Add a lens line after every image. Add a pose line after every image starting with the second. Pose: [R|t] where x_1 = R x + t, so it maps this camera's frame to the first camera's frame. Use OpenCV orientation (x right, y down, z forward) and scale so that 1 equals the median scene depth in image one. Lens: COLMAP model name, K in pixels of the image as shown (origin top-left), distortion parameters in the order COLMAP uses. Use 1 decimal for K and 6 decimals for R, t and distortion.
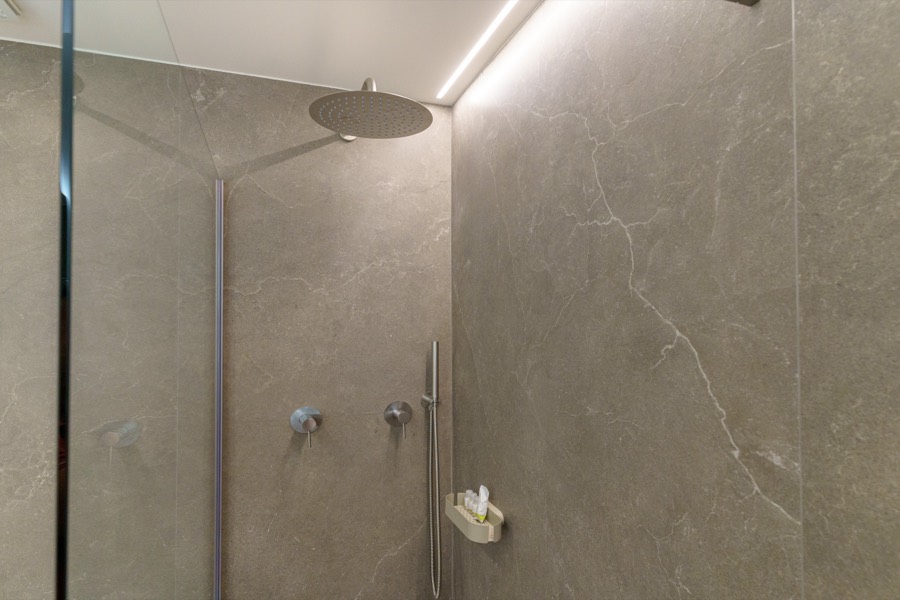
lens RADIAL K [[436.9, 0, 456.7], [0, 436.9, 303.6], [0, 0, 1]] dist [0.003868, -0.001048]
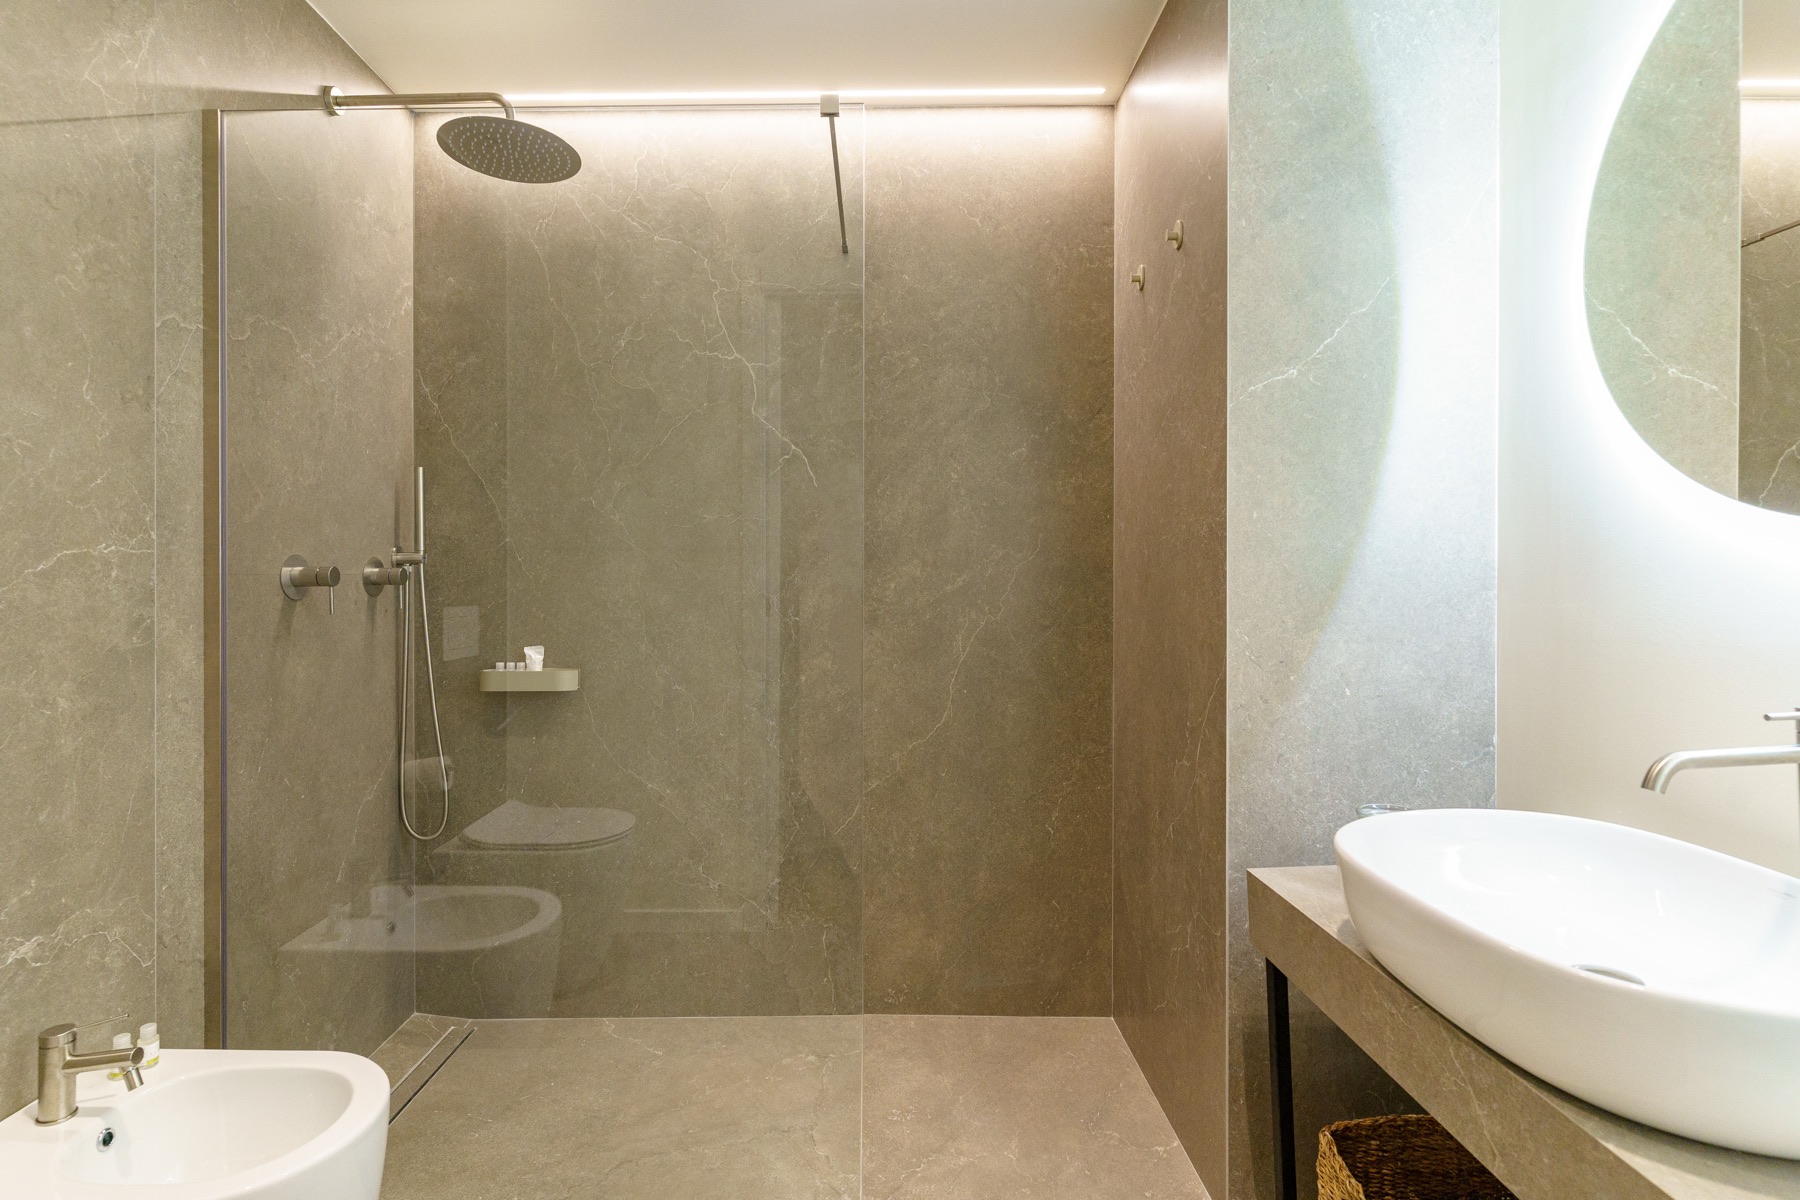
lens RADIAL K [[870.4, 0, 891.6], [0, 870.4, 602.4], [0, 0, 1]] dist [0.001754, 0.000013]
pose [[0.296619, -0.058481, 0.953204, -1.480912], [-0.006997, 0.997963, 0.063405, 0.267731], [-0.954970, -0.025477, 0.295606, -0.129776]]
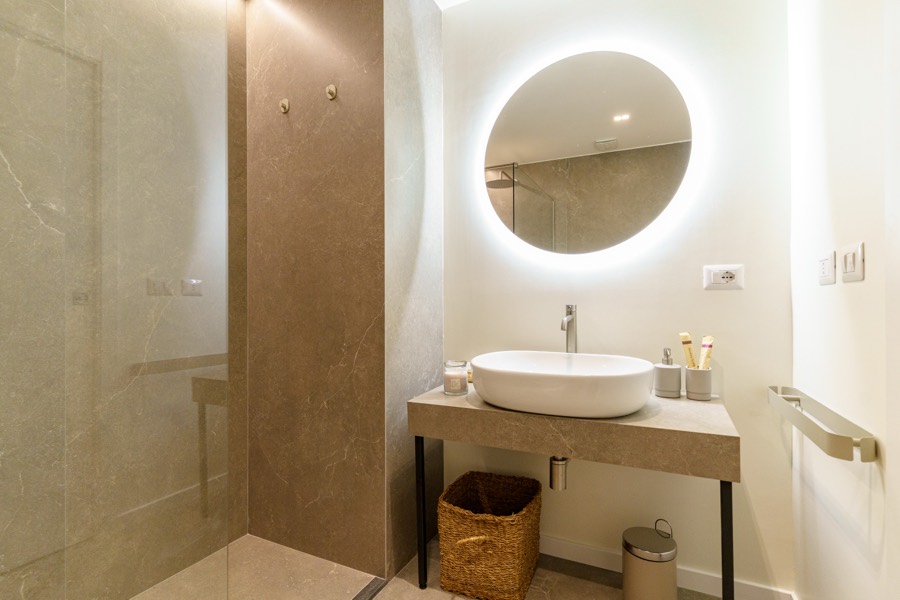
lens RADIAL K [[414.9, 0, 454.3], [0, 414.9, 310.6], [0, 0, 1]] dist [0.000840, 0.000481]
pose [[-0.718038, -0.039953, 0.694856, -1.134343], [-0.027538, 0.999200, 0.028996, 0.408234], [-0.695459, 0.001685, -0.718564, 0.599791]]
